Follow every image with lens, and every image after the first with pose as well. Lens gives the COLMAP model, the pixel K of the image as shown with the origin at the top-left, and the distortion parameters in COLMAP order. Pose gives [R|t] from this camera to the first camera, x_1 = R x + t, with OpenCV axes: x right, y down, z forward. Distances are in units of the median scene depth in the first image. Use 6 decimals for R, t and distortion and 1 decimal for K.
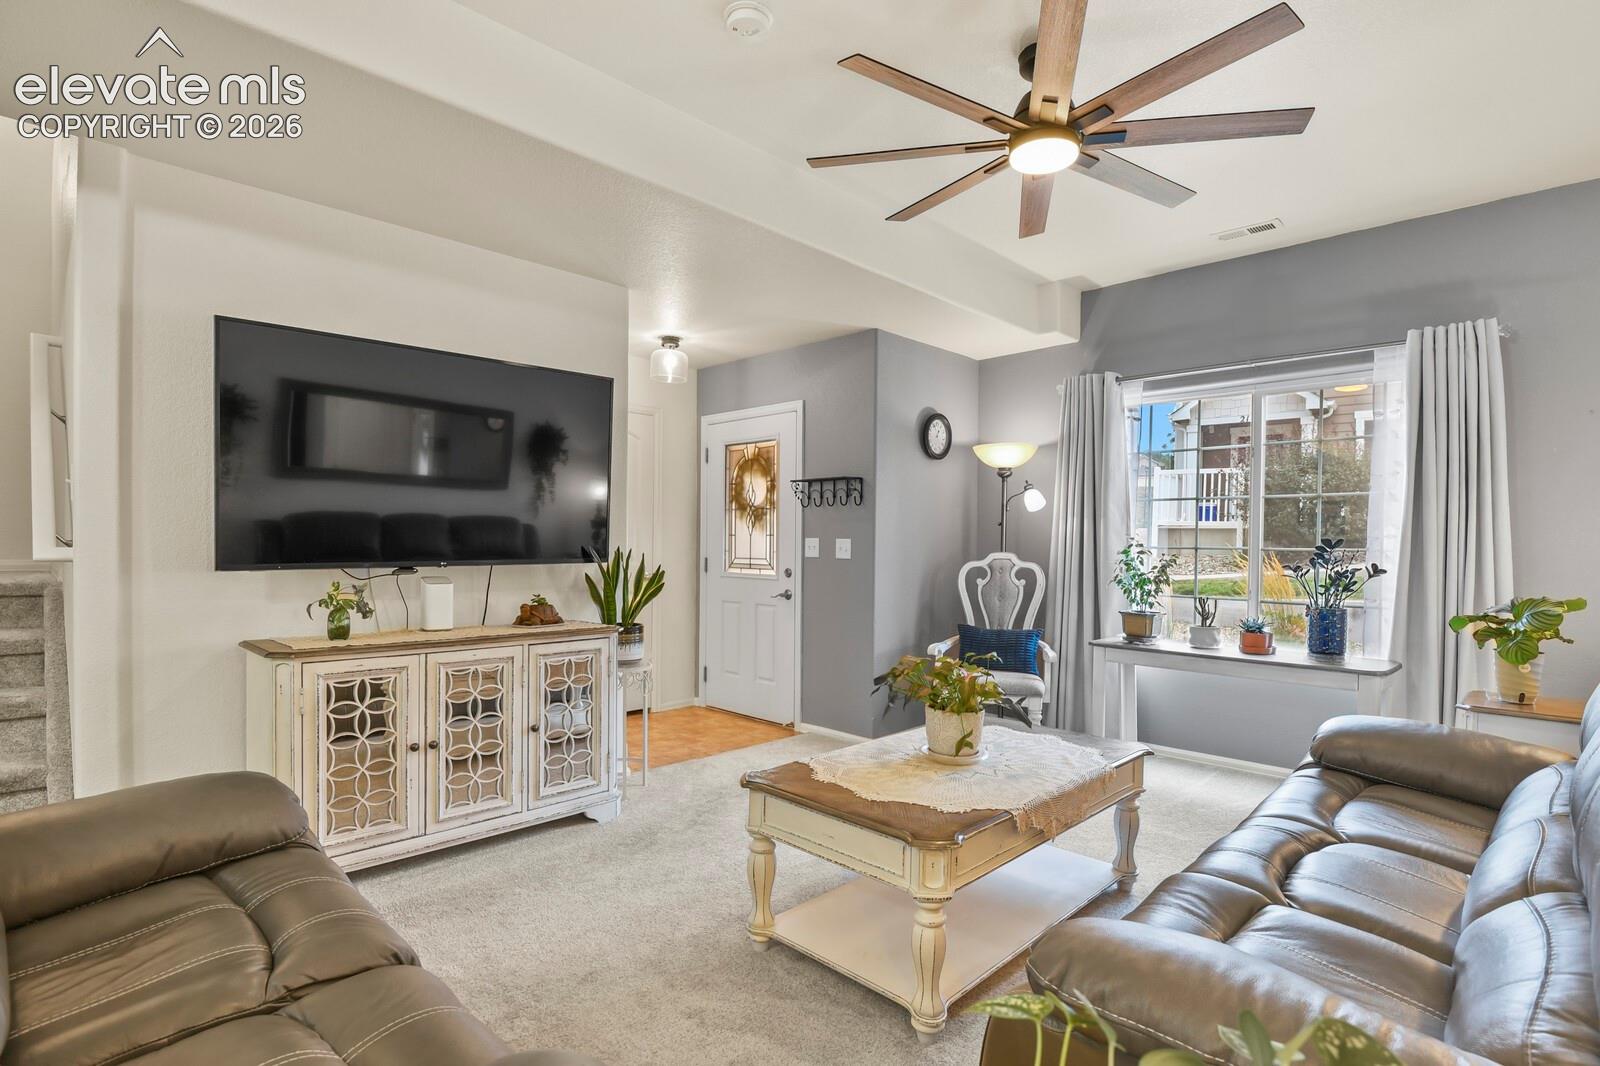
lens RADIAL K [[790.6, 0, 801.7], [0, 790.6, 547.0], [0, 0, 1]] dist [-0.014791, -0.002092]
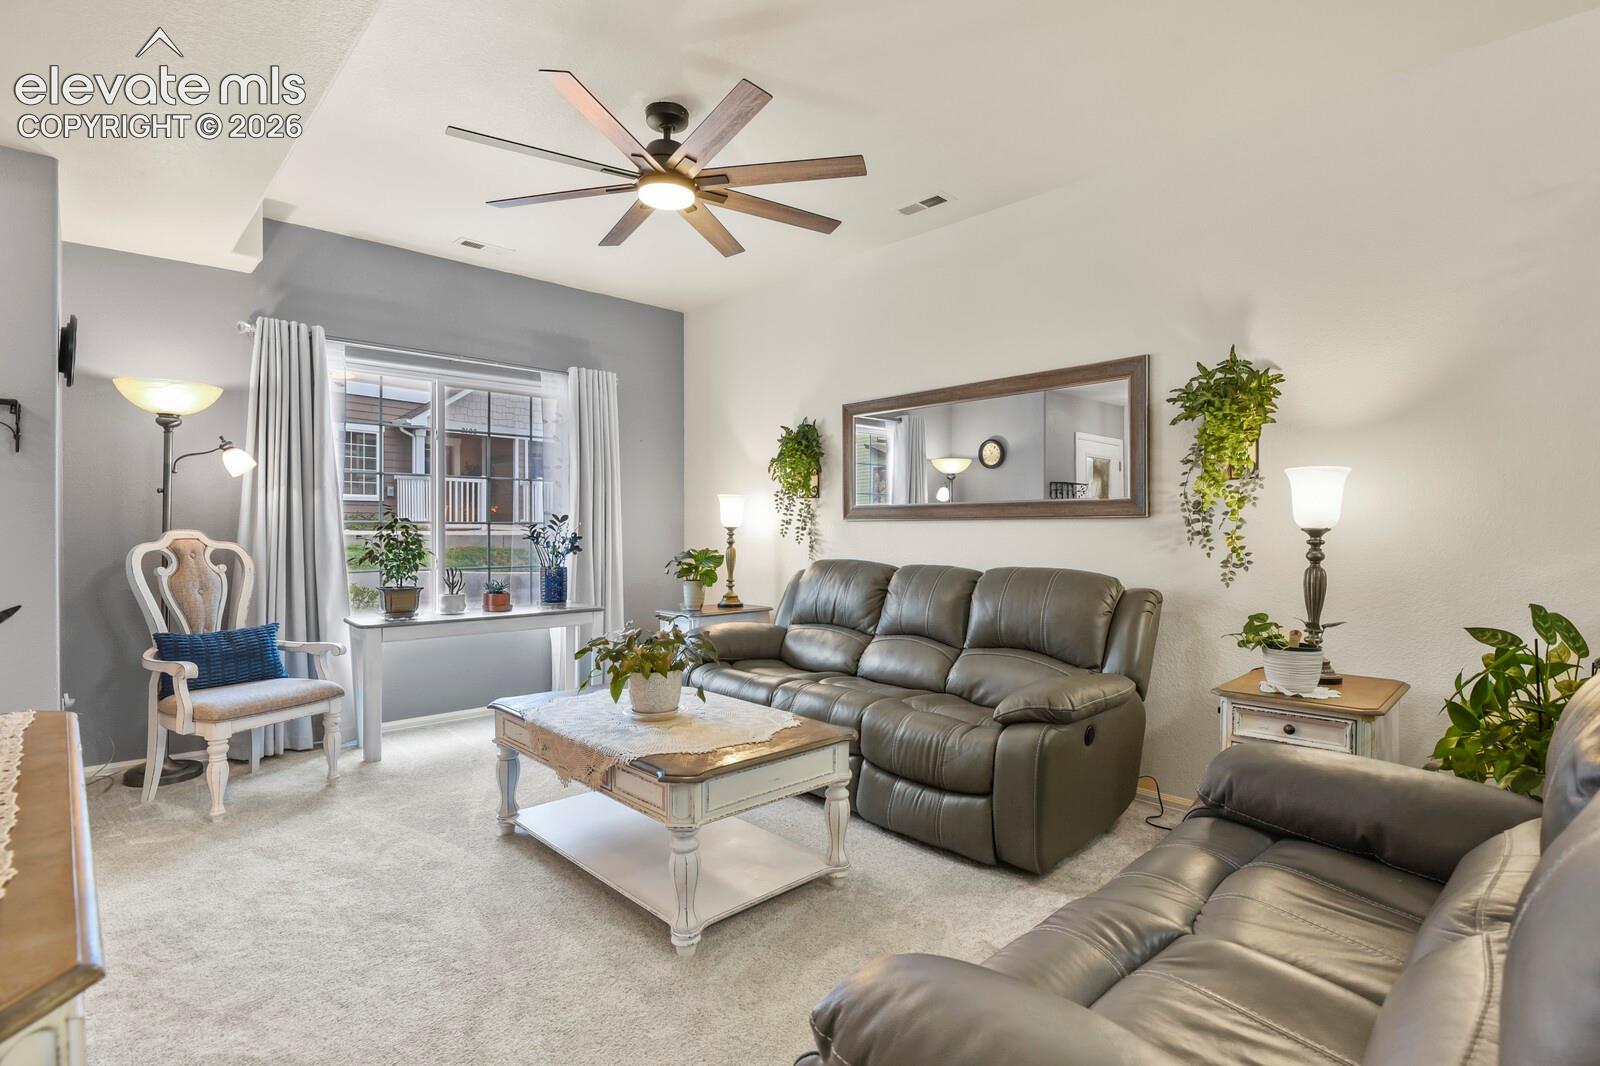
lens RADIAL K [[790.6, 0, 802.8], [0, 790.6, 524.8], [0, 0, 1]] dist [-0.014791, -0.002092]
pose [[0.013386, -0.007645, 0.999881, -0.478654], [0.004653, 0.999960, 0.007583, -0.000619], [-0.999900, 0.004551, 0.013421, 0.422257]]
